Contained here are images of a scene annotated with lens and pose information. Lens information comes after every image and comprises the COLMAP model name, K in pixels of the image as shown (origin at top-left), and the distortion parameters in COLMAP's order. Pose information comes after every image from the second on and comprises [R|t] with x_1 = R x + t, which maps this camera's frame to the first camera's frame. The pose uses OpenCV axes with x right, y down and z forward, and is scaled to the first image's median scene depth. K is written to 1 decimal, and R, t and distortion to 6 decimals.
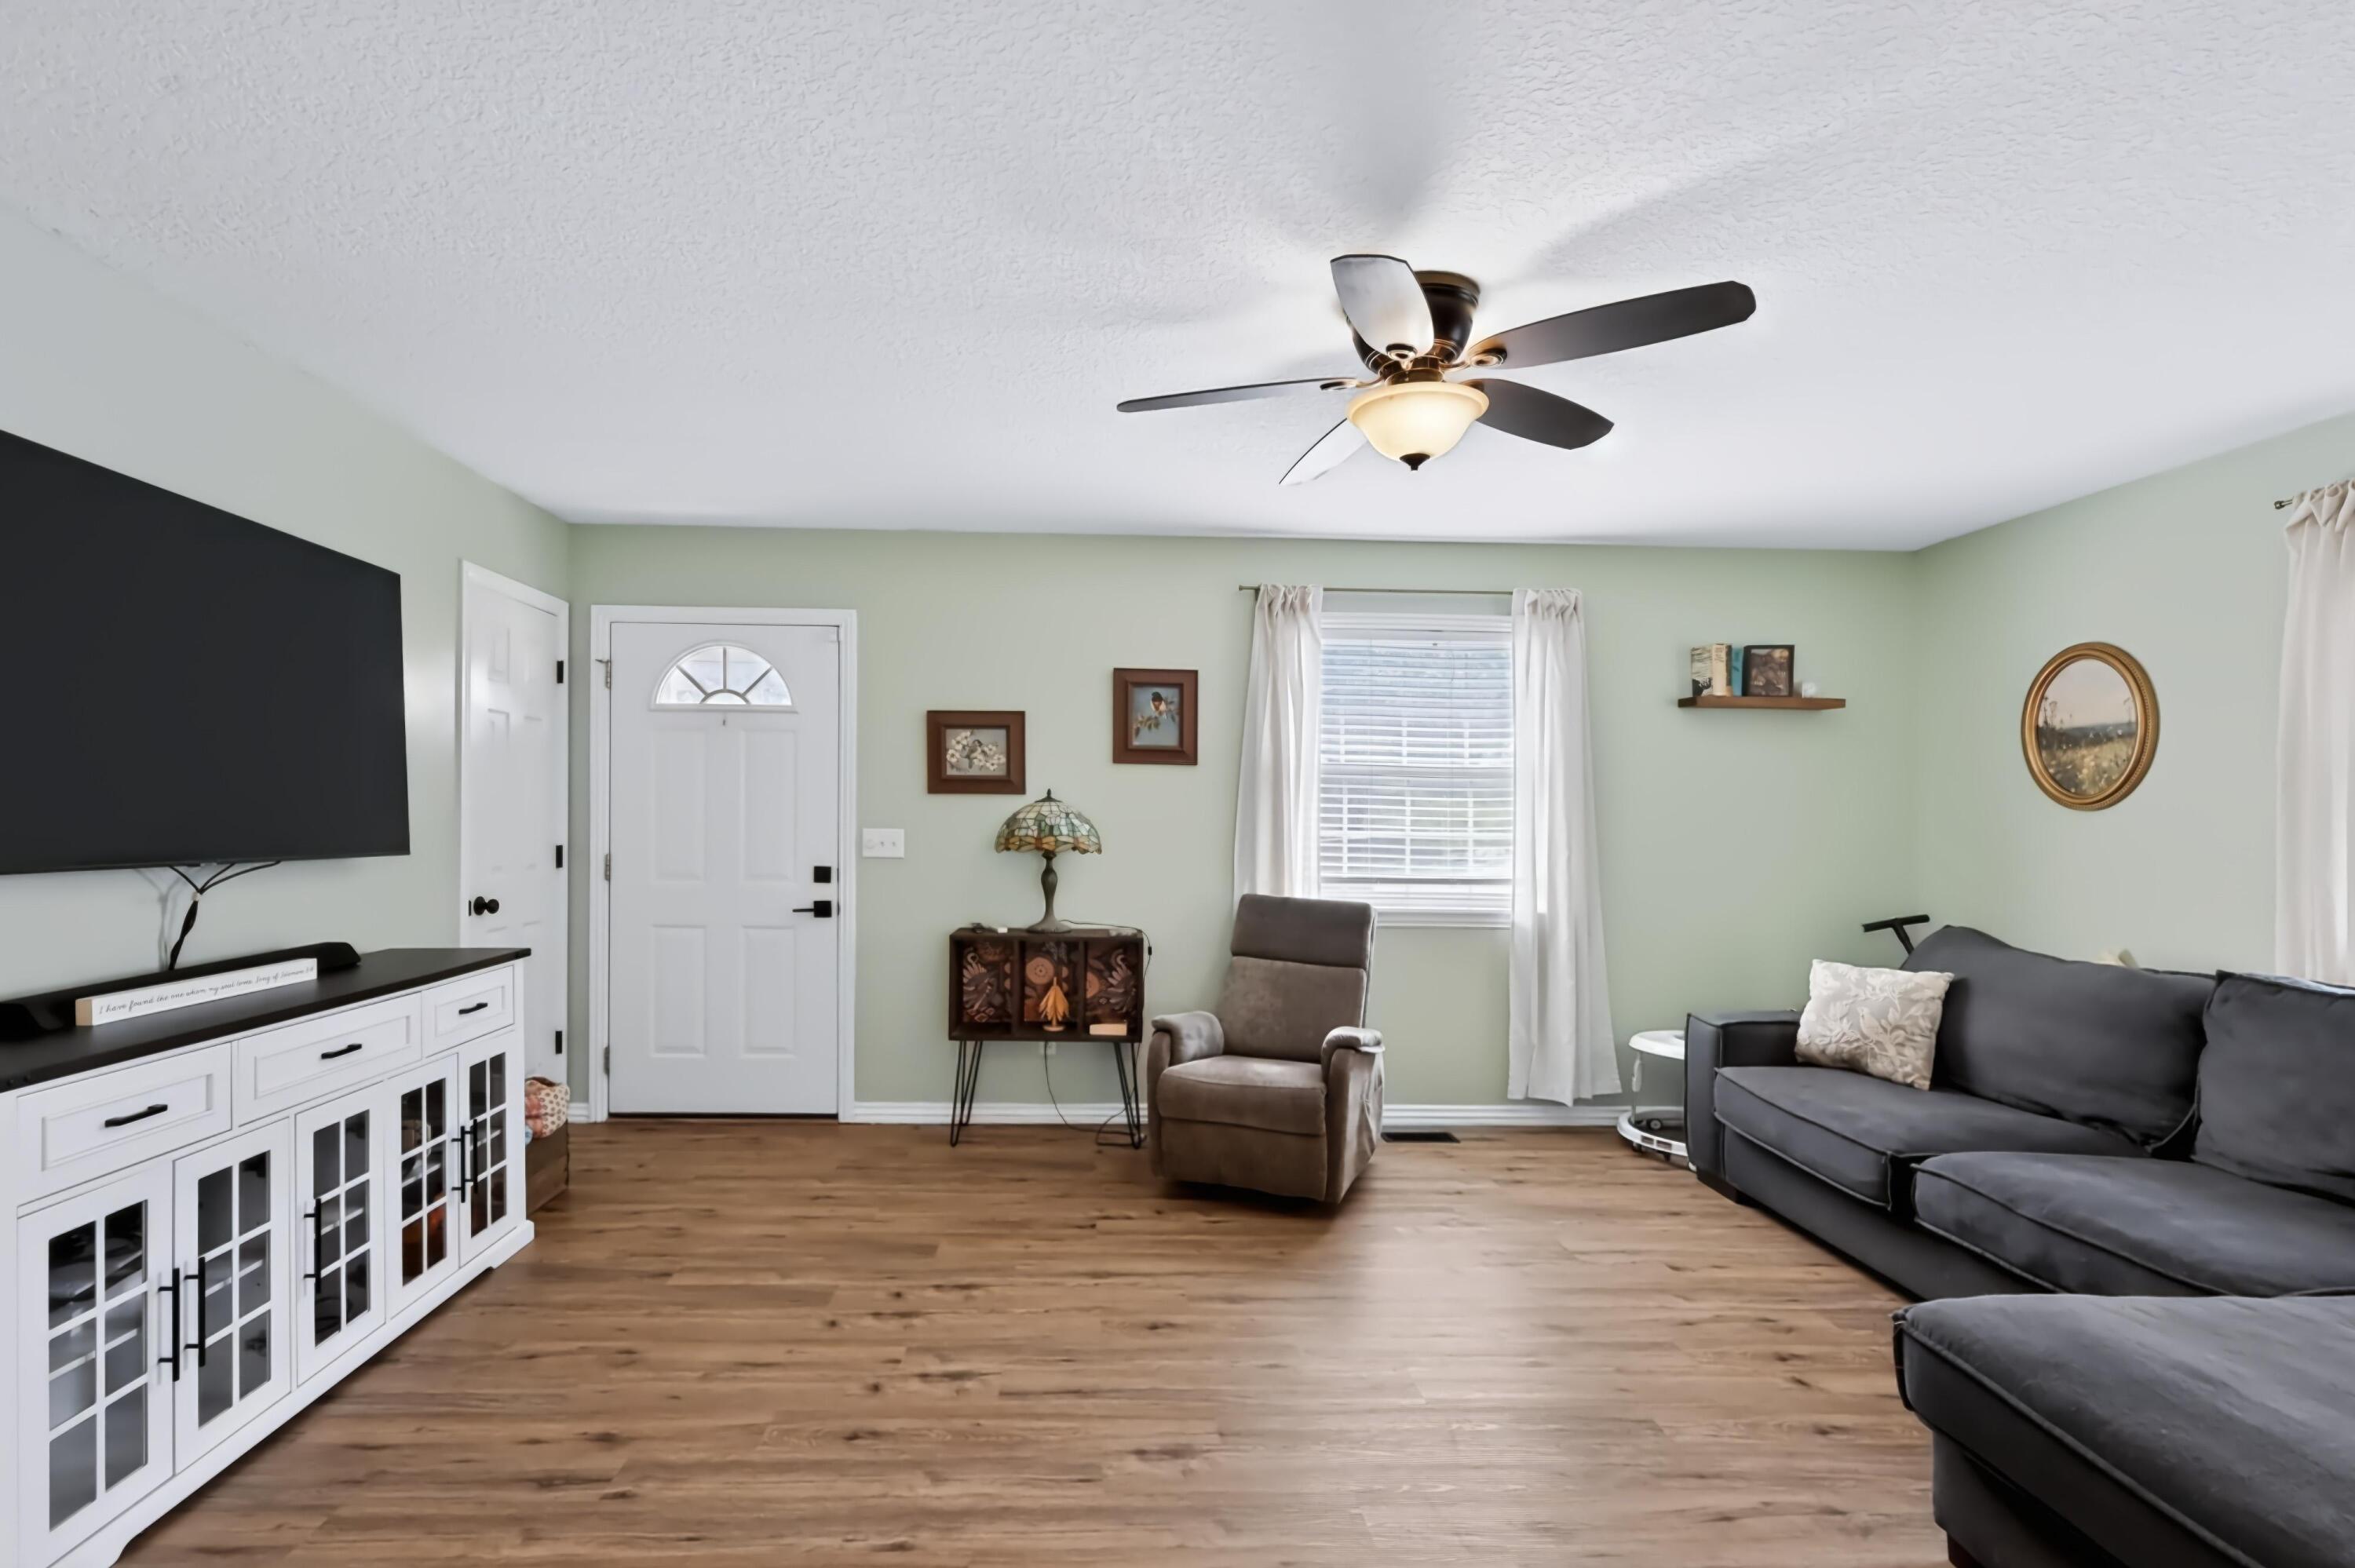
lens RADIAL K [[1068.9, 0, 1117.2], [0, 1068.9, 815.9], [0, 0, 1]] dist [-0.001561, -0.000045]
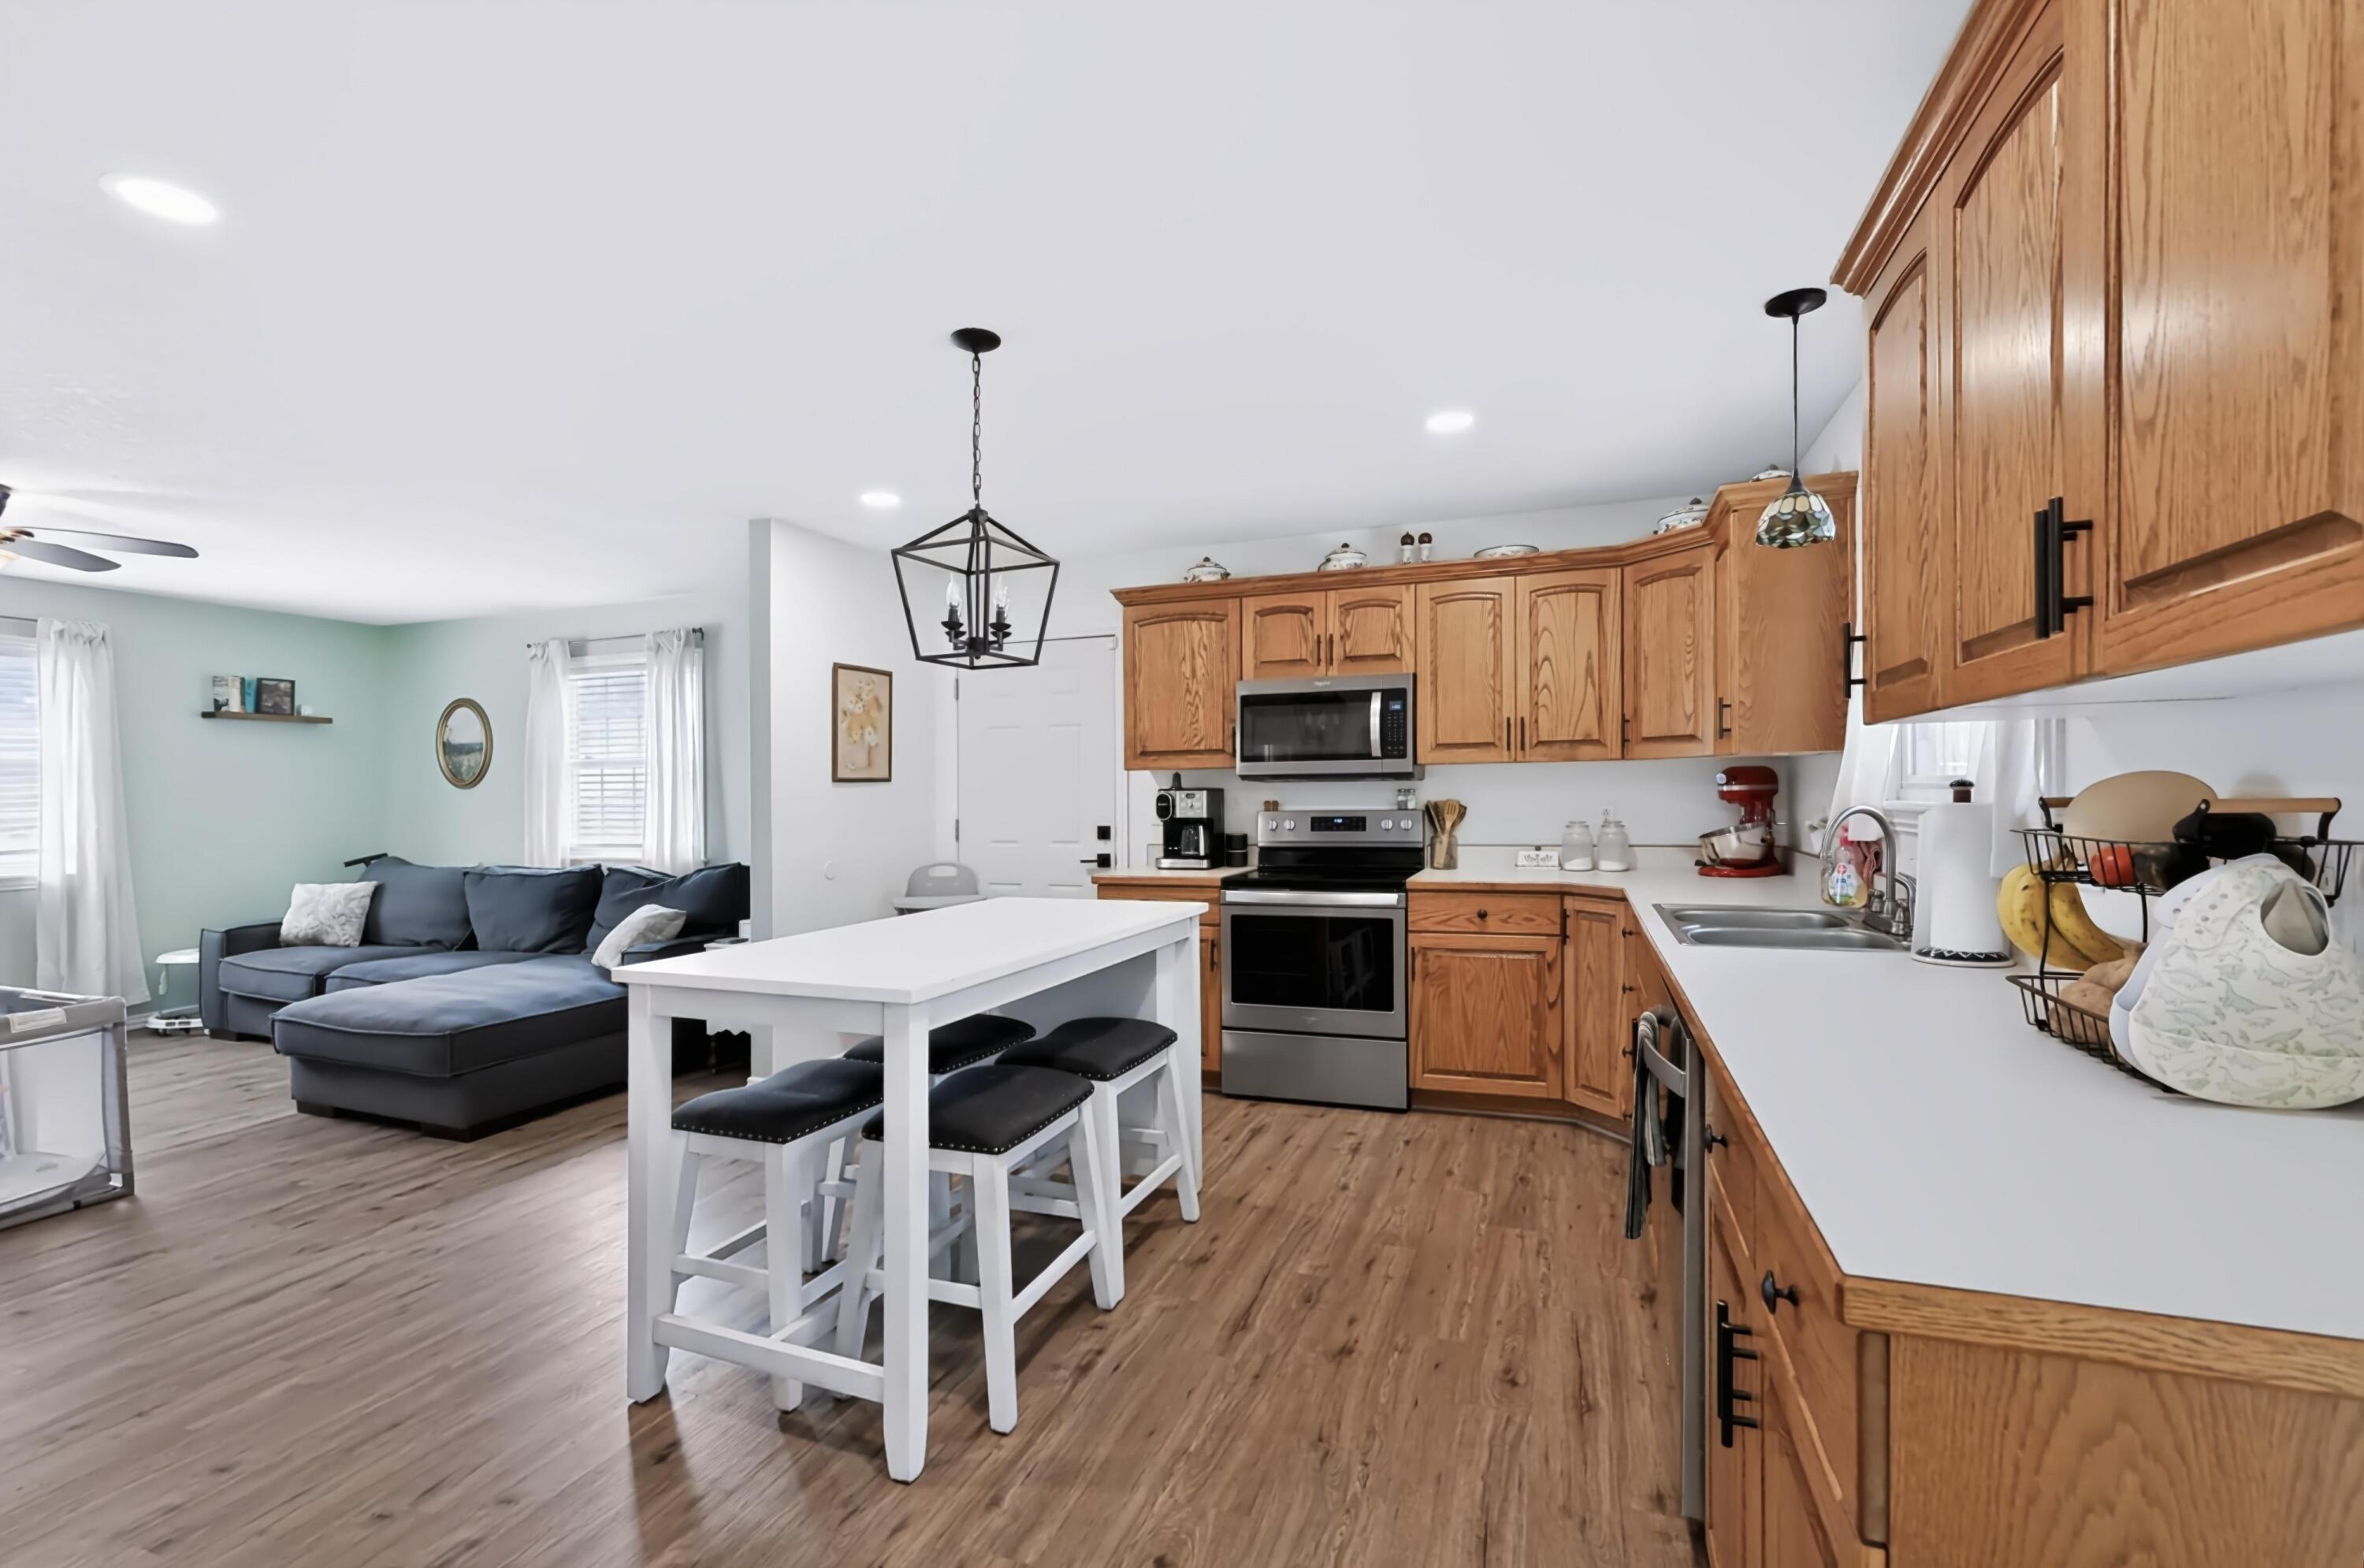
lens RADIAL K [[1049.9, 0, 1170.9], [0, 1049.9, 773.3], [0, 0, 1]] dist [-0.002895, -0.000510]
pose [[0.379959, -0.001341, 0.925002, -0.303469], [0.013055, 0.999907, -0.003913, -0.009004], [-0.924911, 0.013563, 0.379942, -0.810639]]
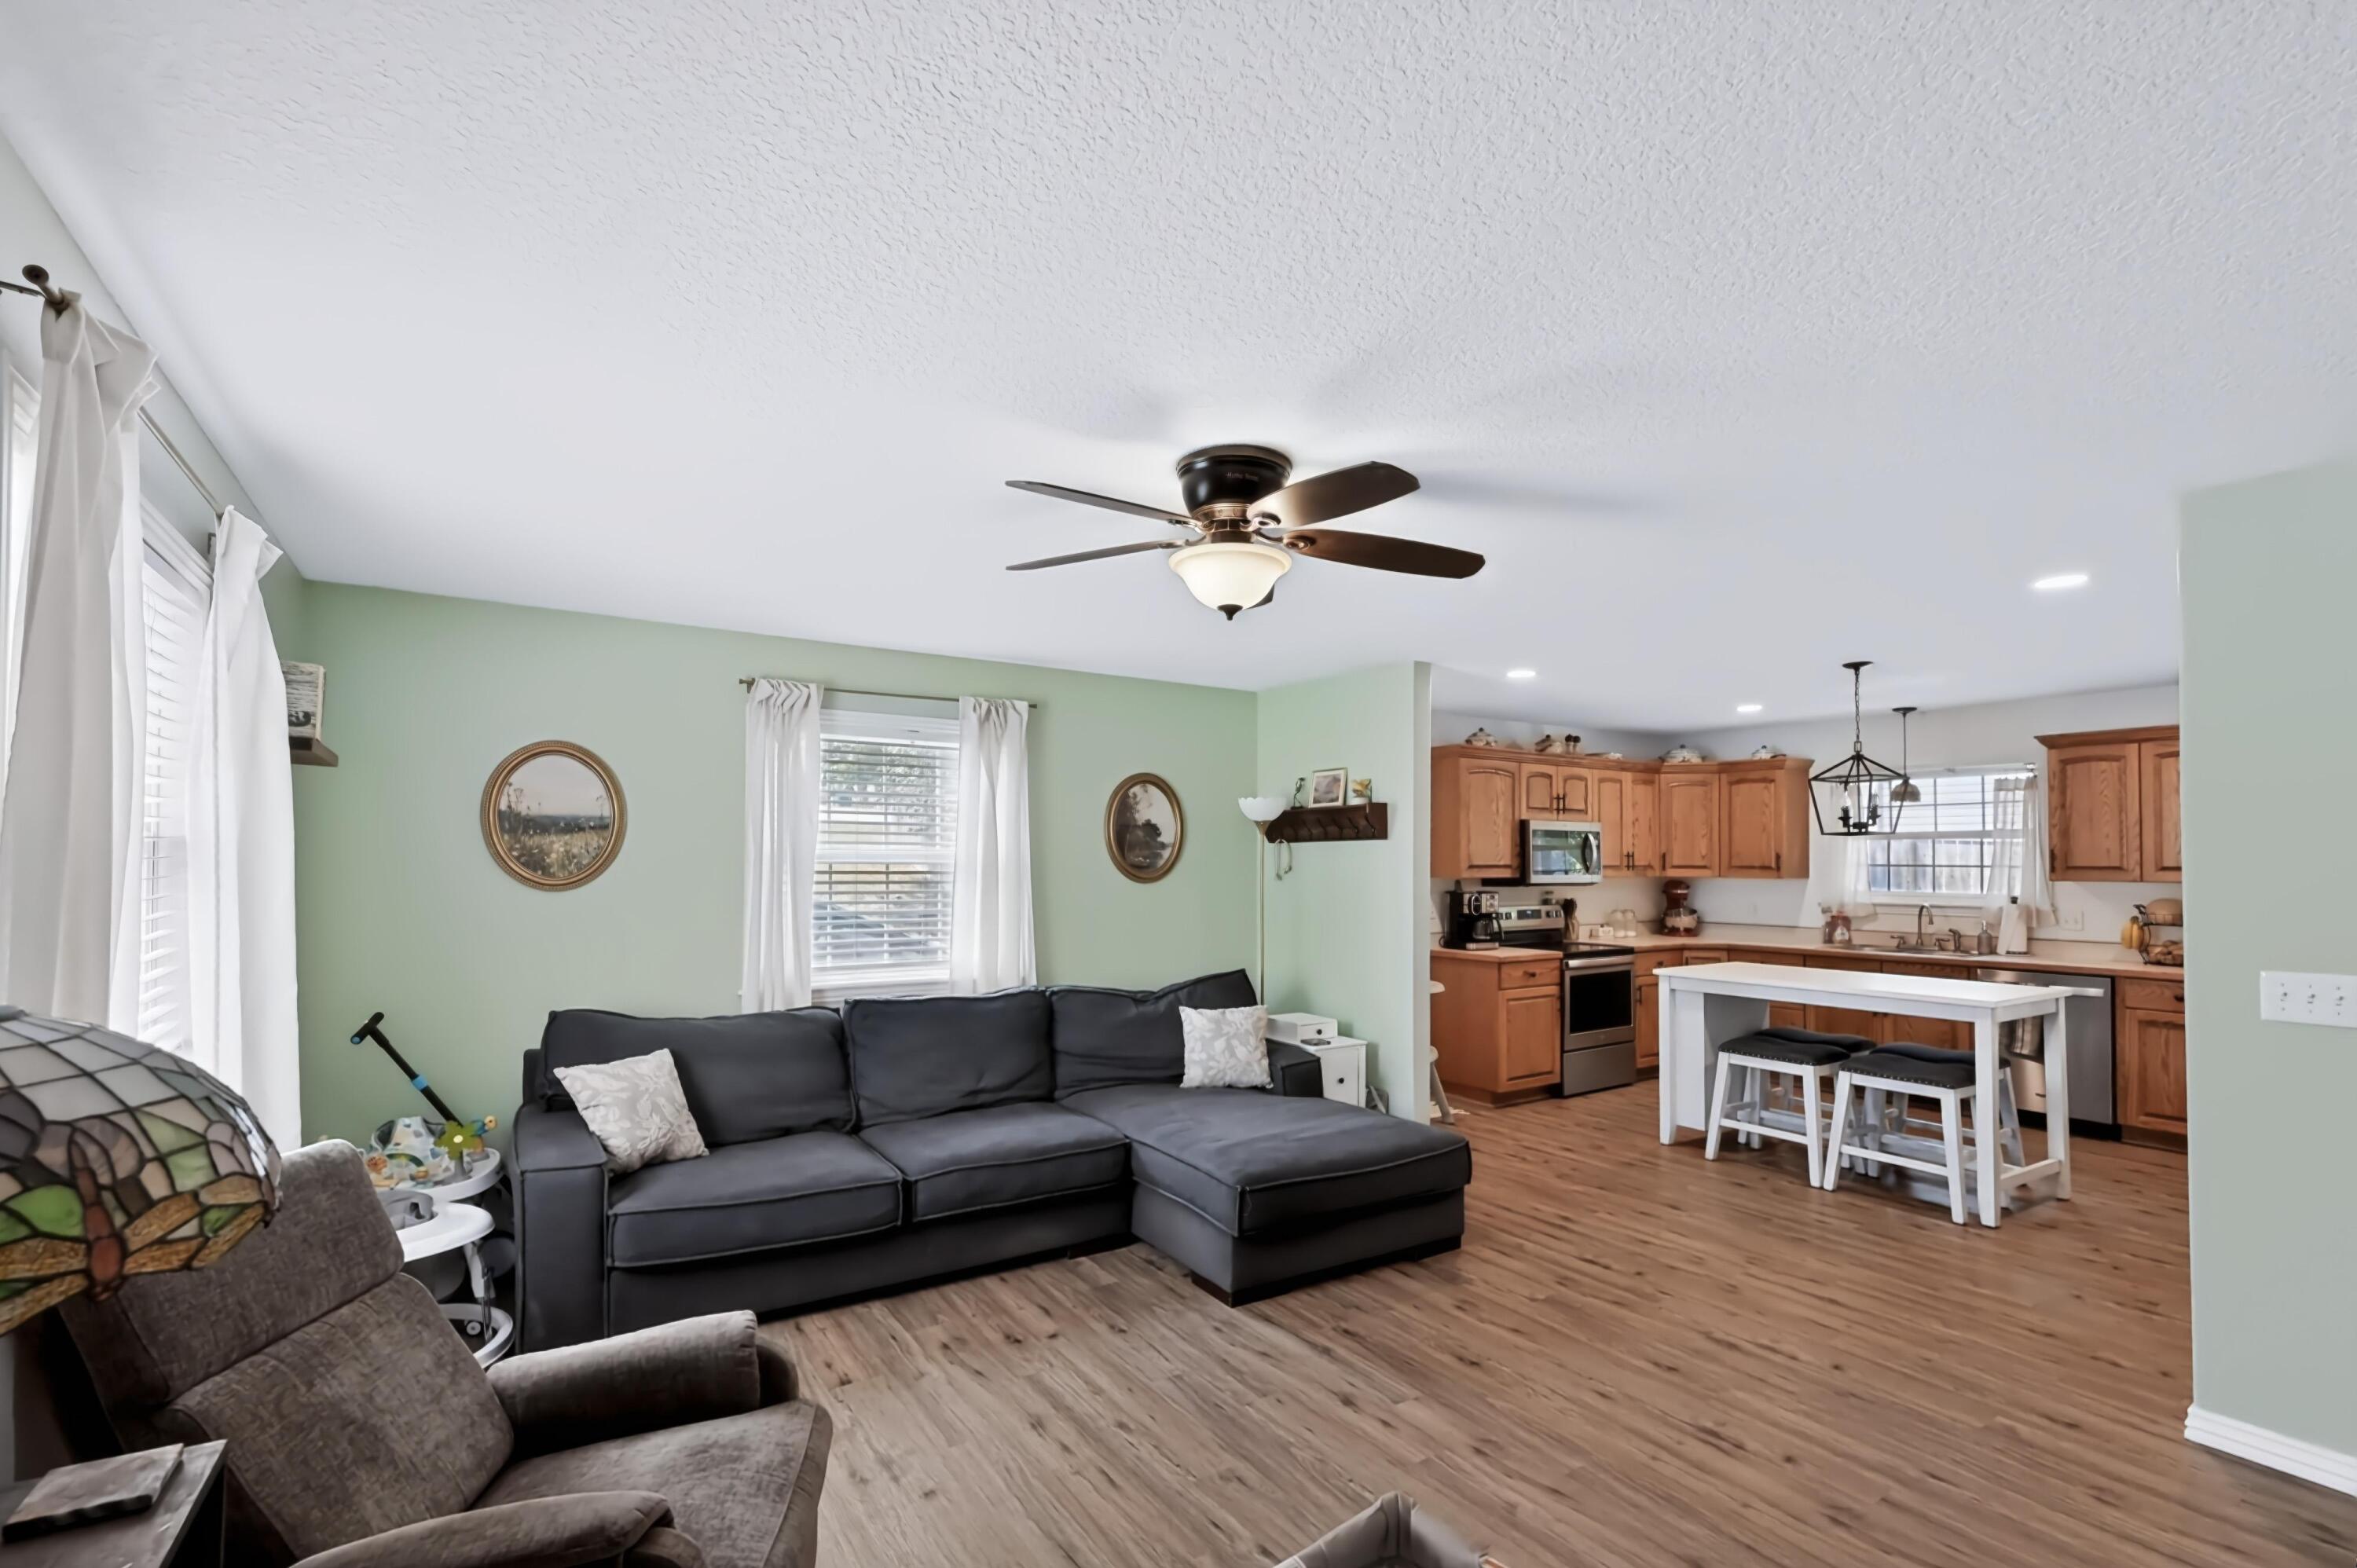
lens RADIAL K [[1048.5, 0, 1196.9], [0, 1048.5, 819.1], [0, 0, 1]] dist [0.000114, 0.000472]
pose [[-0.524396, 0.020860, 0.851219, -0.386244], [-0.014103, 0.999350, -0.033178, -0.052526], [-0.851358, -0.029403, -0.523761, 0.989717]]
